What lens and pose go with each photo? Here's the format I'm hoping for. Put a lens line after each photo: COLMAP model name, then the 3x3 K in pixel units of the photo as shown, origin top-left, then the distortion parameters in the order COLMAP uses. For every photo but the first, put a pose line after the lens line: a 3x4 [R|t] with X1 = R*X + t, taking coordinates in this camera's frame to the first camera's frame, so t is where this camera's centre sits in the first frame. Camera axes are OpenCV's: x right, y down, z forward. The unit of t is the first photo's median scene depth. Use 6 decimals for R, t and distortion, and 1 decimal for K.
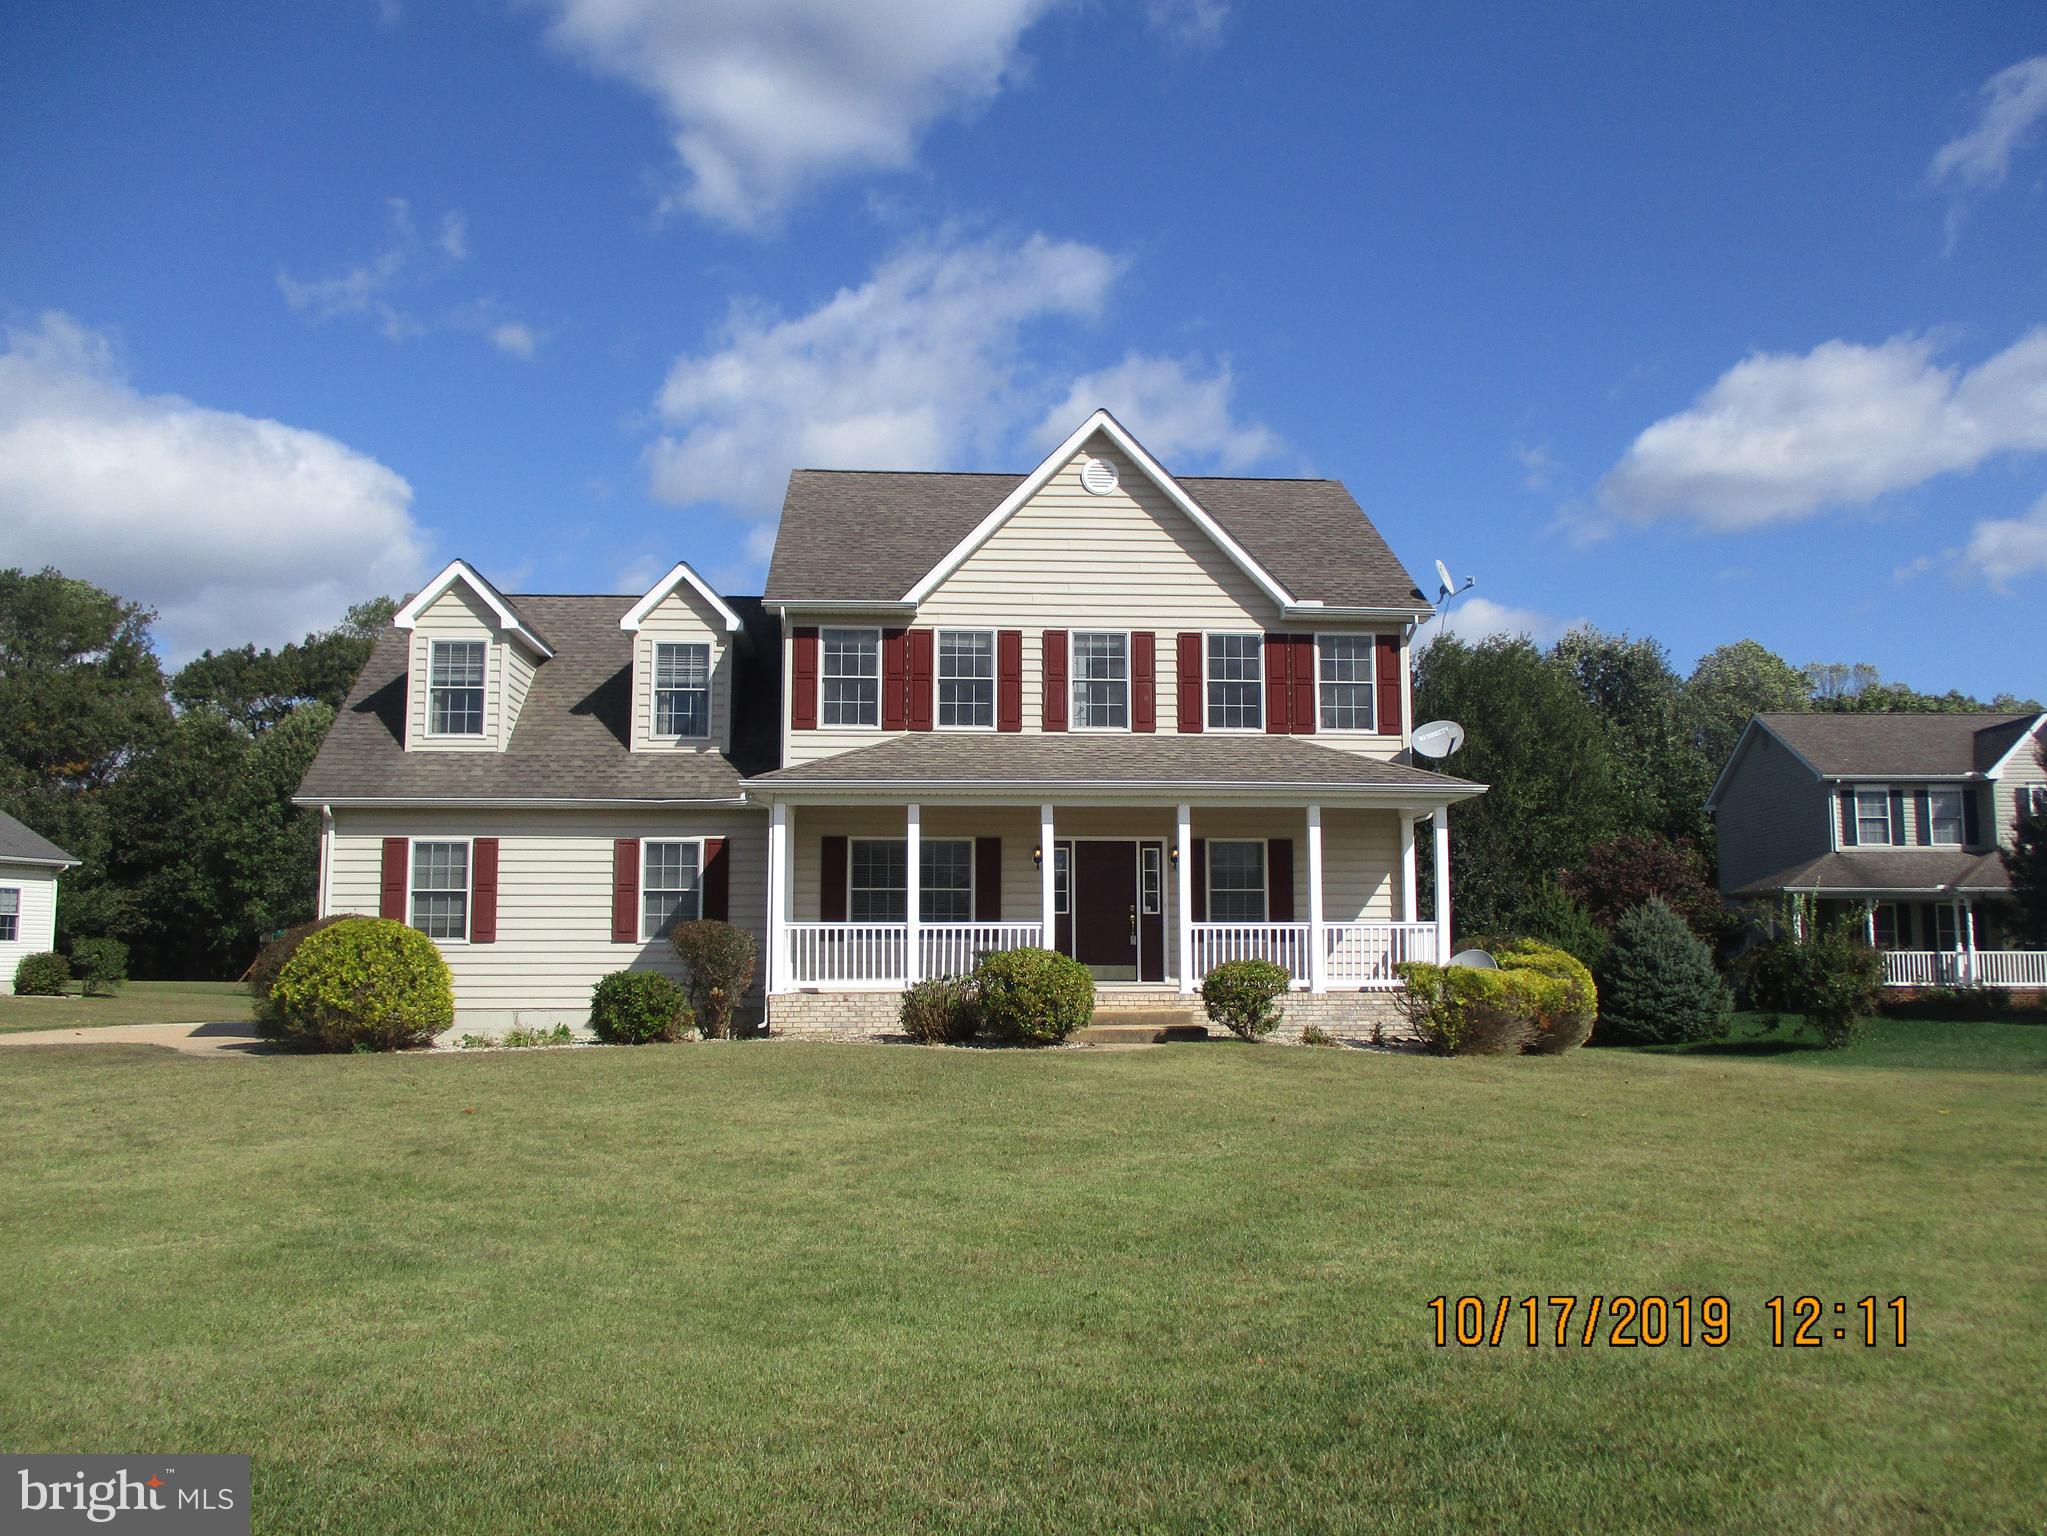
lens RADIAL K [[1700.2, 0, 1023.5], [0, 1700.2, 768.0], [0, 0, 1]] dist [-0.027631, 0.014845]
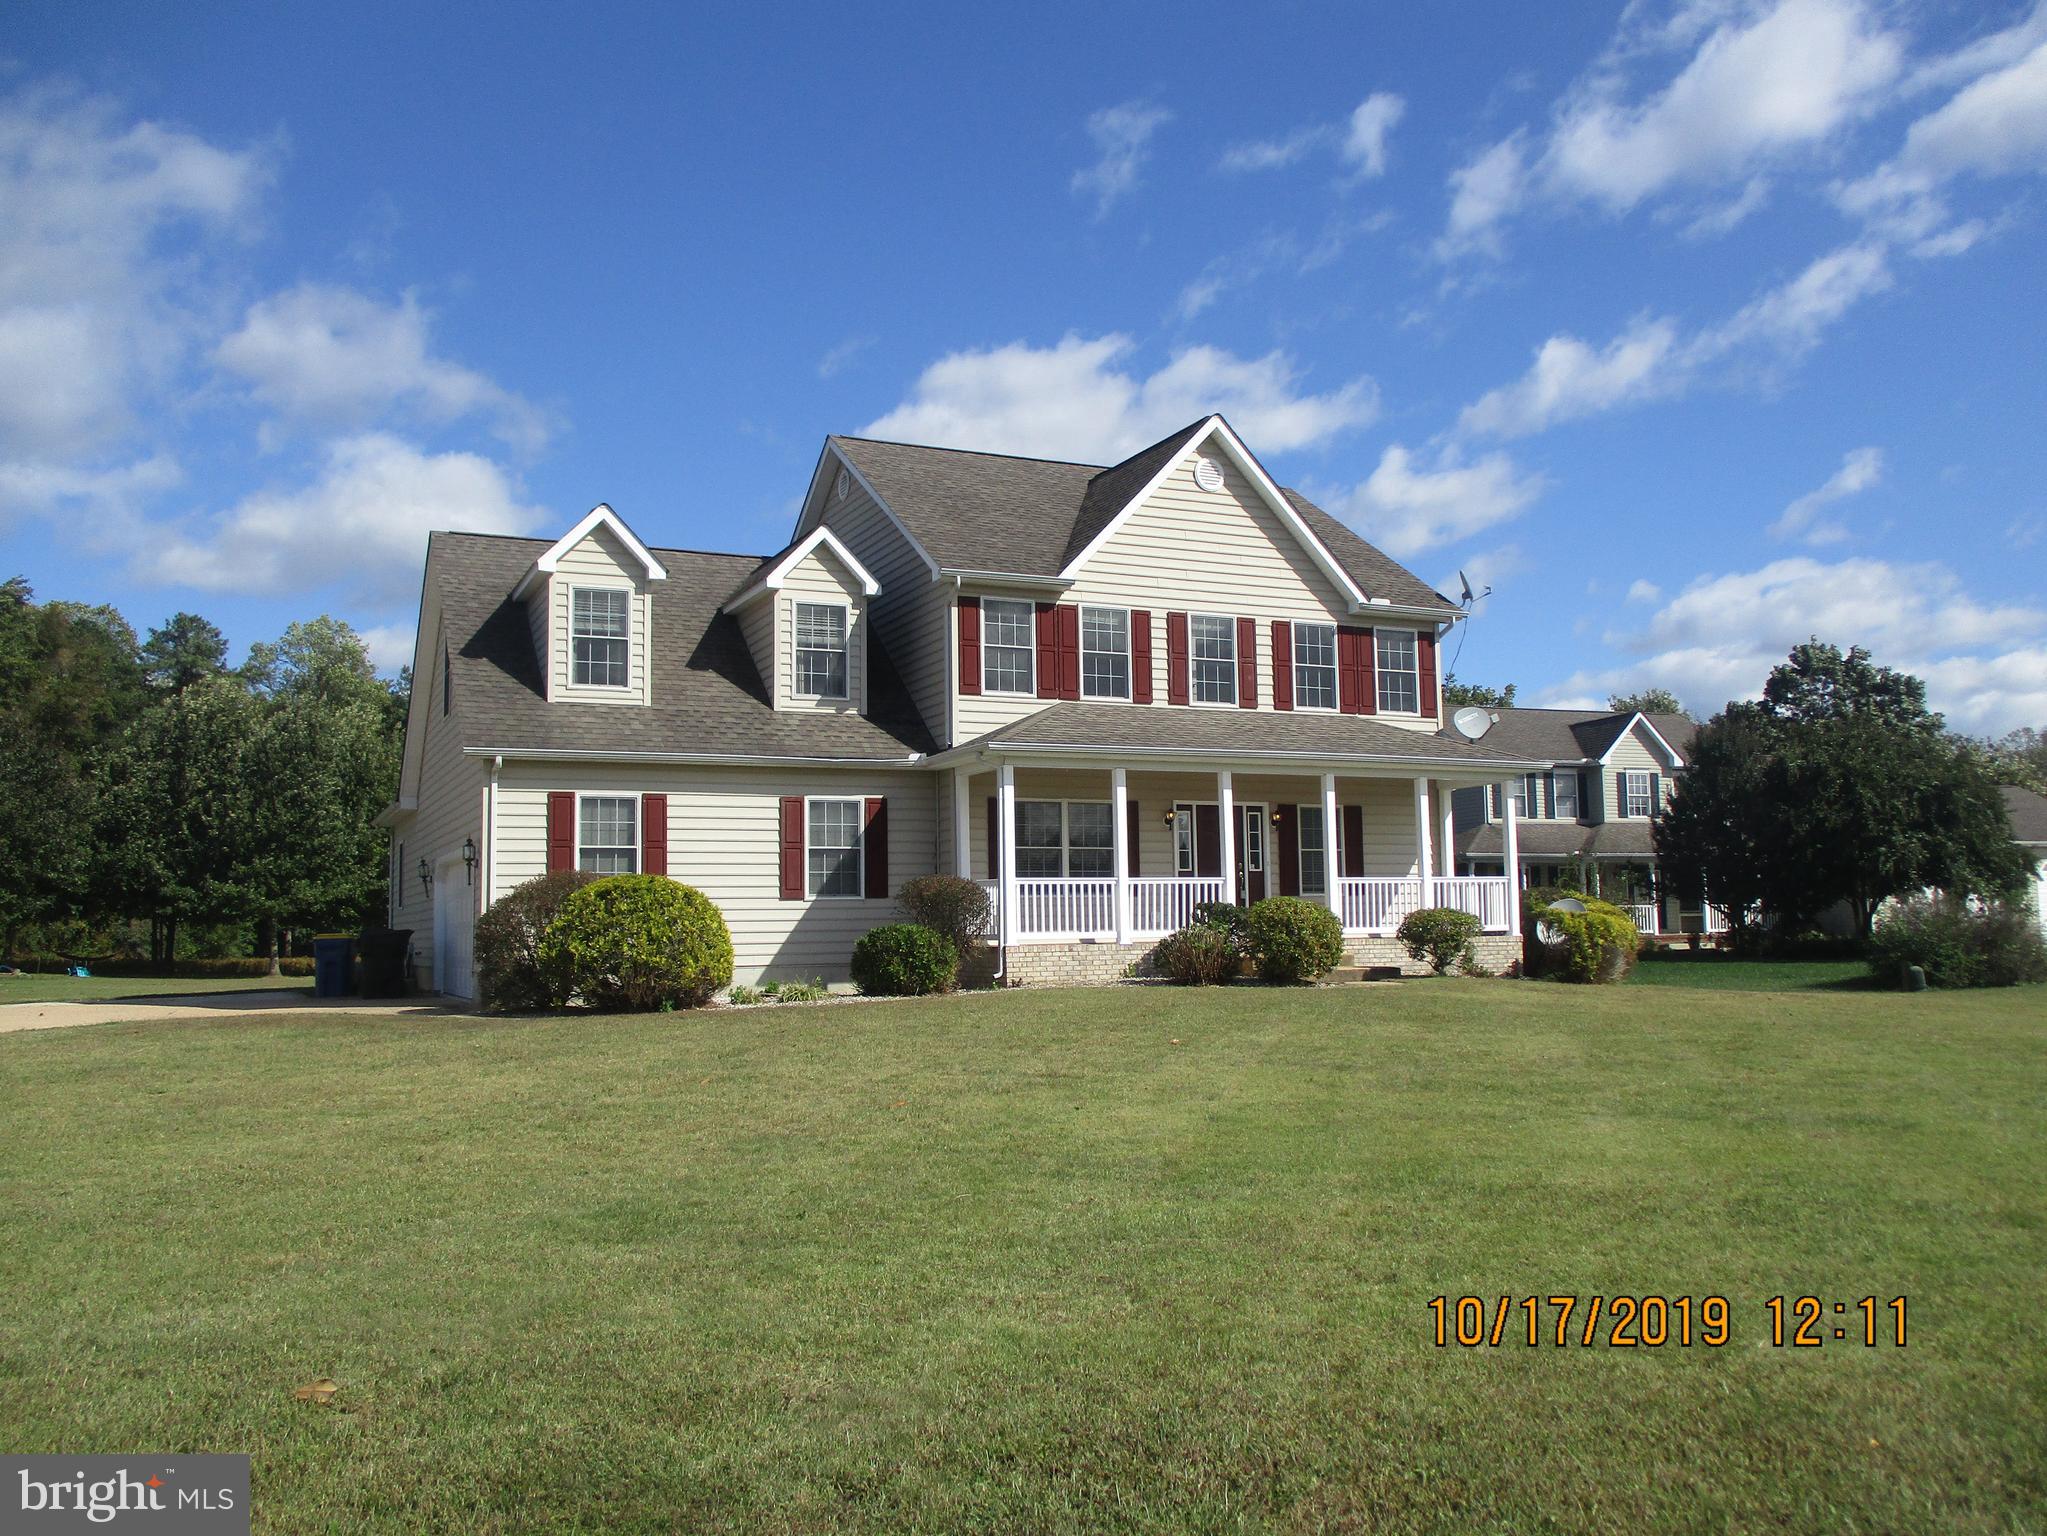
lens RADIAL K [[1700.2, 0, 1023.5], [0, 1700.2, 768.0], [0, 0, 1]] dist [-0.027631, 0.014845]
pose [[0.932234, 0.021426, 0.361221, -0.468872], [-0.028085, 0.999518, 0.013194, 0.007518], [-0.360765, -0.022444, 0.932387, 0.012338]]
